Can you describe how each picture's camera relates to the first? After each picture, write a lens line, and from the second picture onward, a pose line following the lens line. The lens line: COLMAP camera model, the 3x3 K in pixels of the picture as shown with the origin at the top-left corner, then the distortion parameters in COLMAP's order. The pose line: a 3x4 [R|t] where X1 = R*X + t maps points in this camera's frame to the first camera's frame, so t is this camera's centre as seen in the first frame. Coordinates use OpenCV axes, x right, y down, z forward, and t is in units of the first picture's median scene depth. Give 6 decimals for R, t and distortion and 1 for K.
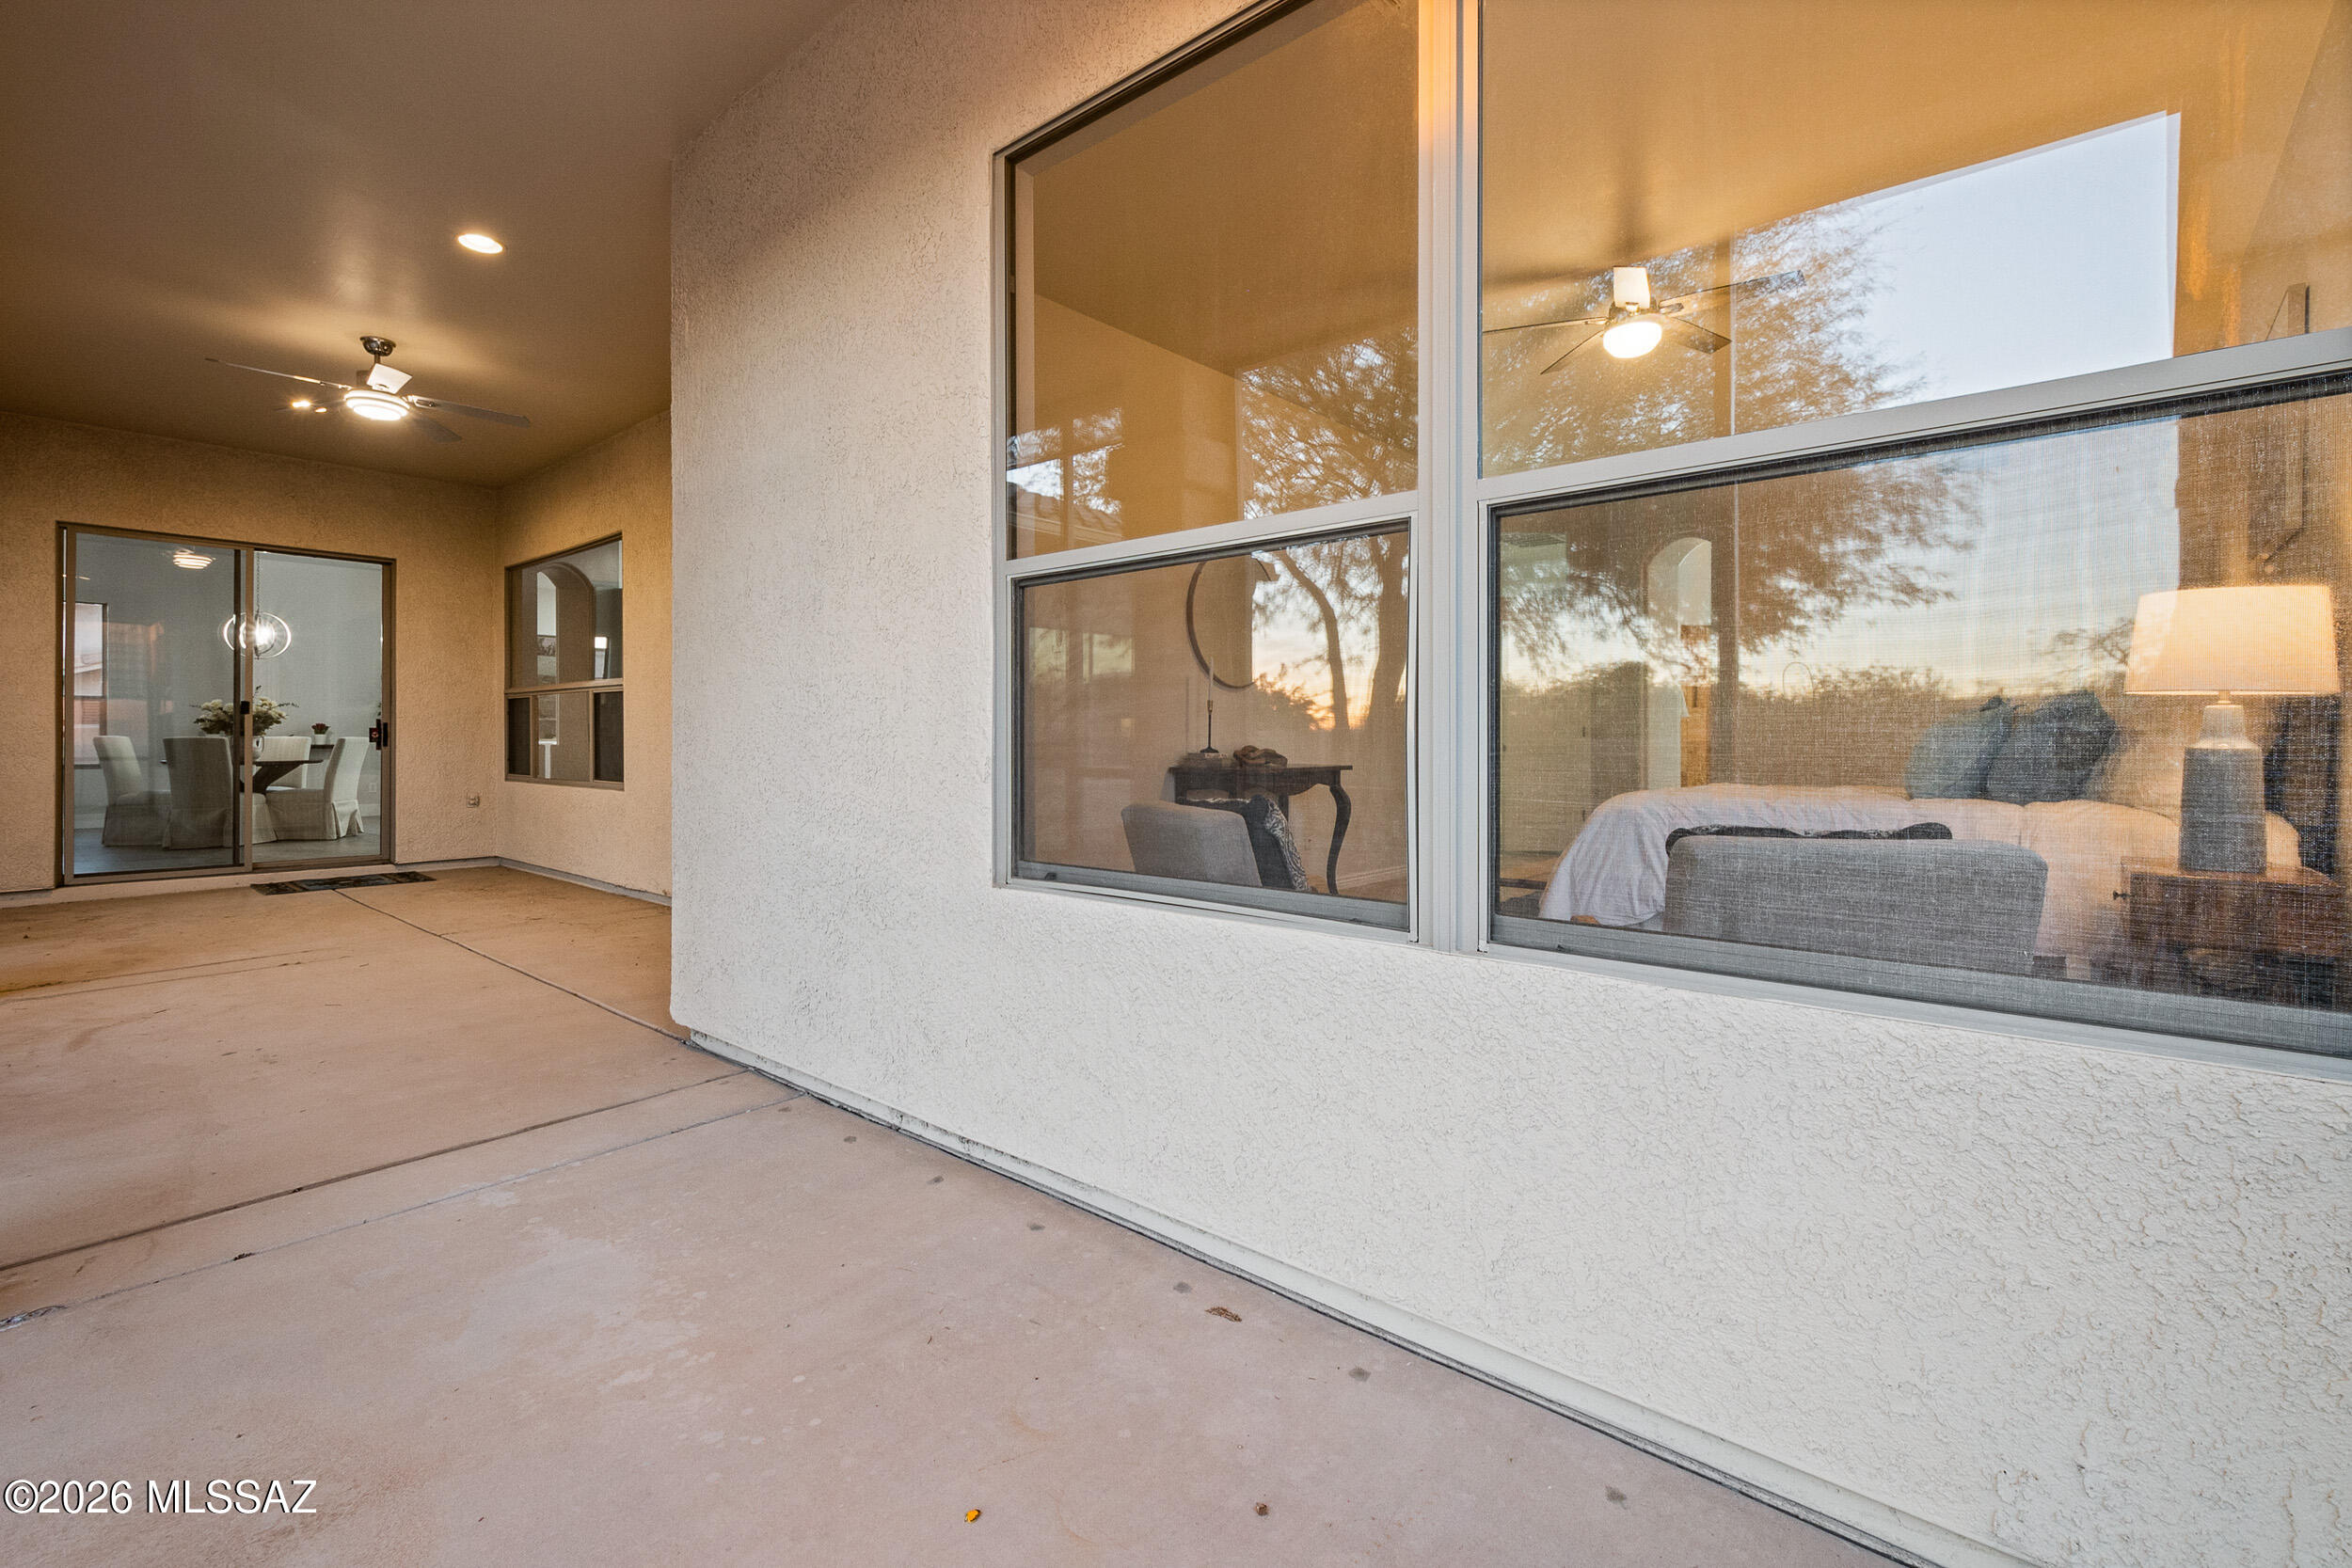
lens RADIAL K [[1036.1, 0, 1188.7], [0, 1036.1, 739.4], [0, 0, 1]] dist [0.008719, -0.000080]
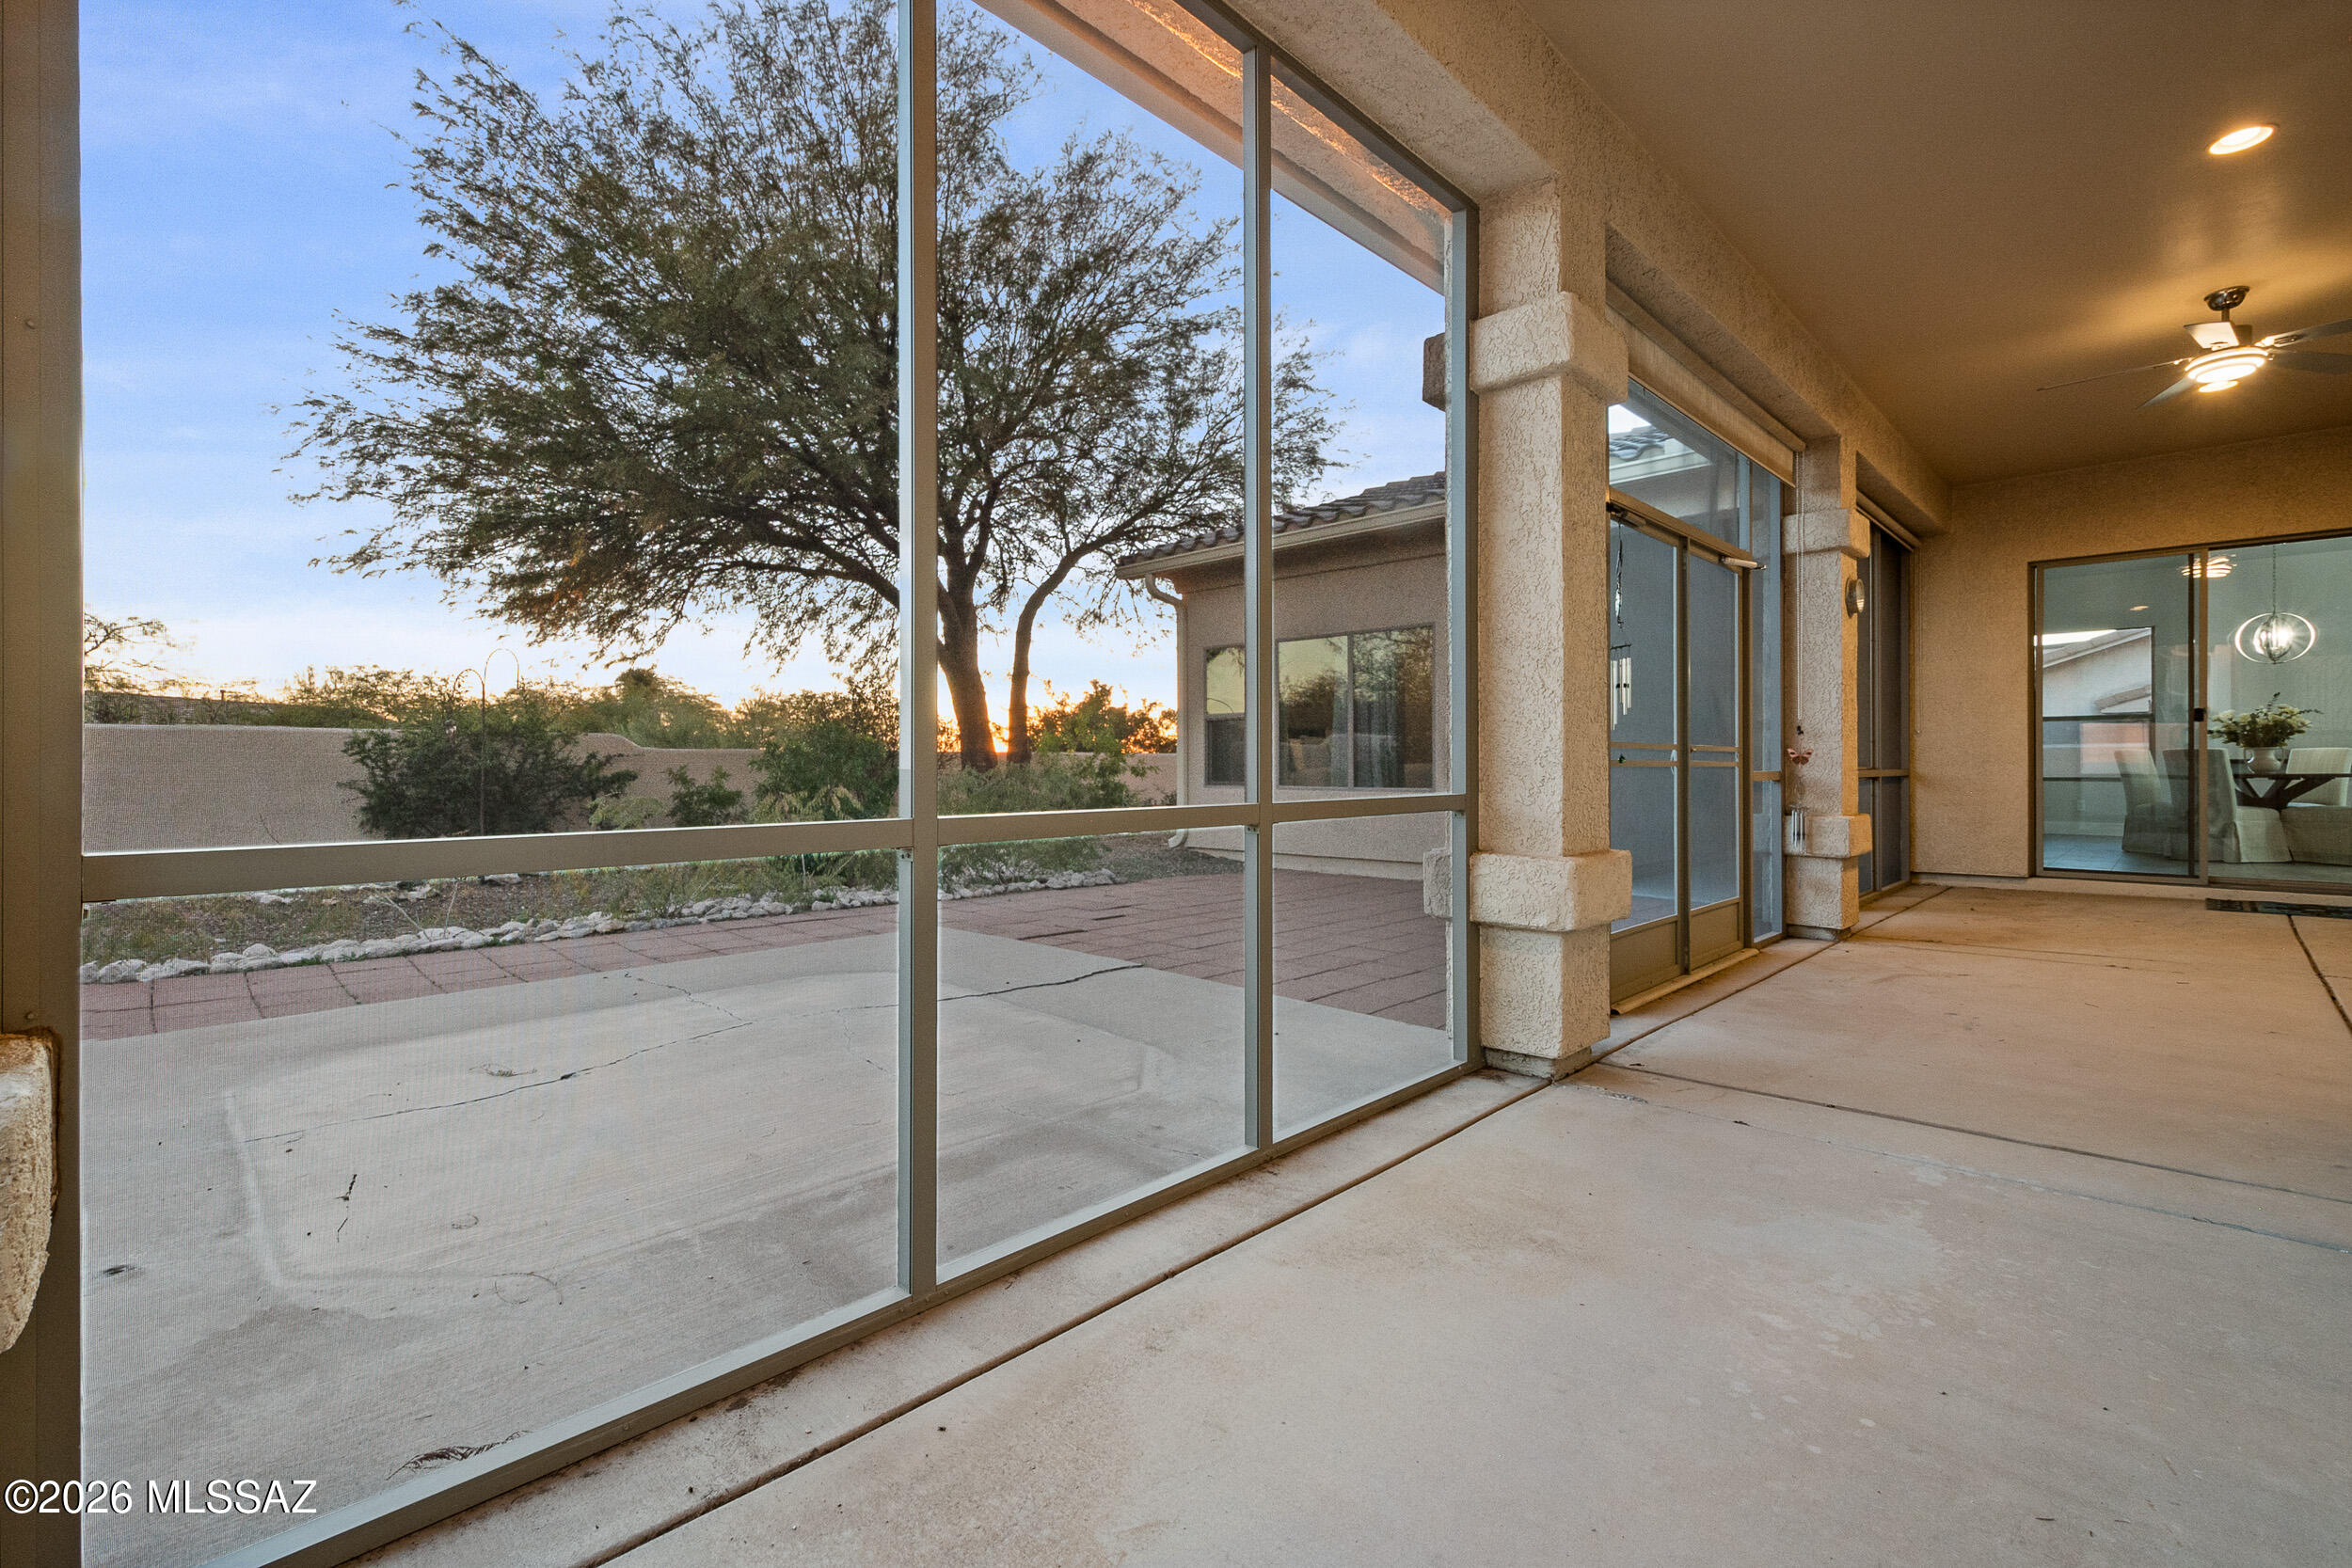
lens RADIAL K [[1036.1, 0, 1178.3], [0, 1036.1, 773.1], [0, 0, 1]] dist [0.008719, -0.000080]
pose [[-0.060576, 0.004680, -0.998153, 0.374804], [0.004705, 0.999979, 0.004403, 0.045366], [0.998152, -0.004430, -0.060597, 0.338901]]
